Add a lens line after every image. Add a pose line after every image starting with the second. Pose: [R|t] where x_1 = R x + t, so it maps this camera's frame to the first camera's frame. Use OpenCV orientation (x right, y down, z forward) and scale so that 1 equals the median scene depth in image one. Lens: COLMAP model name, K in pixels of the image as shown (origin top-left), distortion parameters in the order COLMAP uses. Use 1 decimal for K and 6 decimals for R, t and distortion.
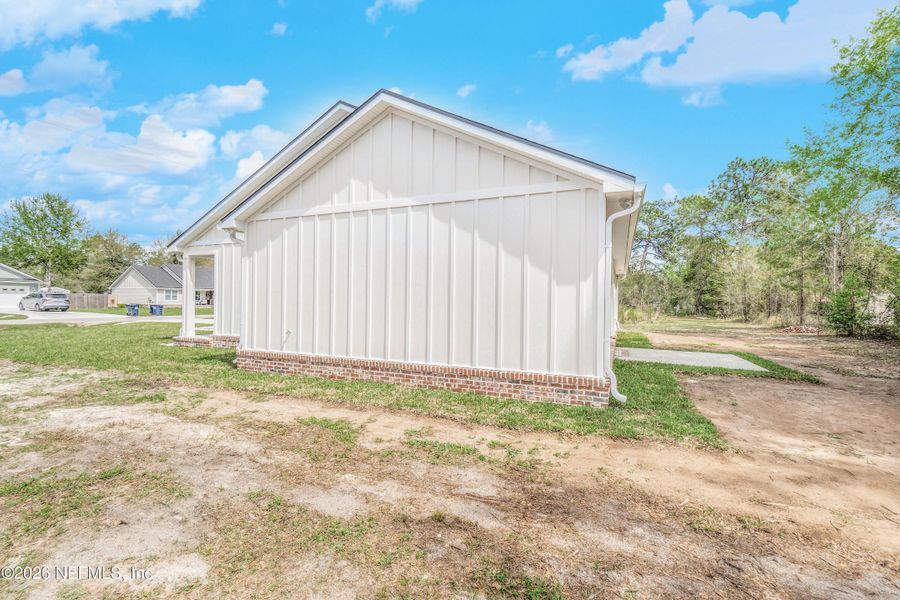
lens RADIAL K [[405.7, 0, 451.0], [0, 405.7, 302.9], [0, 0, 1]] dist [0.003533, 0.000356]
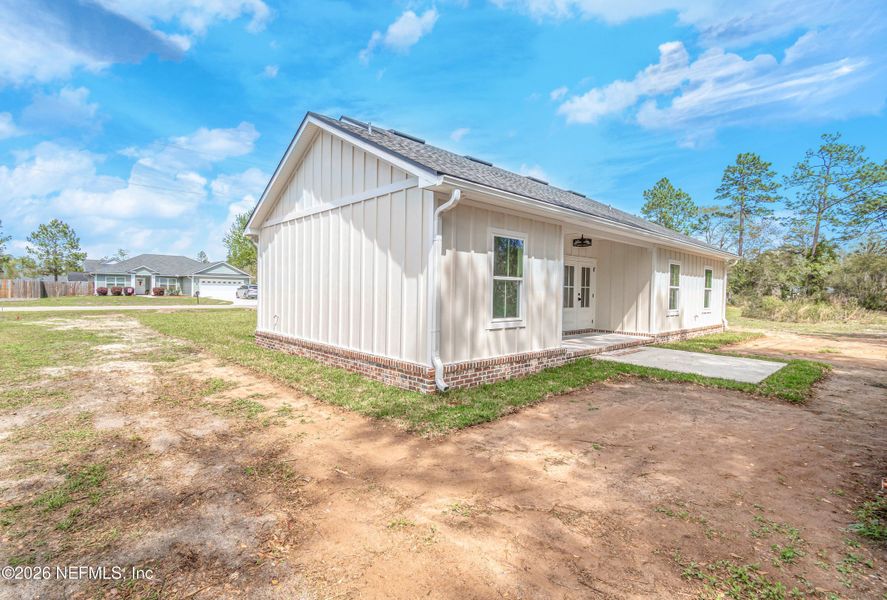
lens RADIAL K [[413.1, 0, 443.5], [0, 413.1, 300.0], [0, 0, 1]] dist [-0.000219, 0.000357]
pose [[0.930386, 0.019262, -0.366075, 0.729617], [-0.016907, 0.999811, 0.009639, 0.002303], [0.366191, -0.002779, 0.930535, 0.020237]]
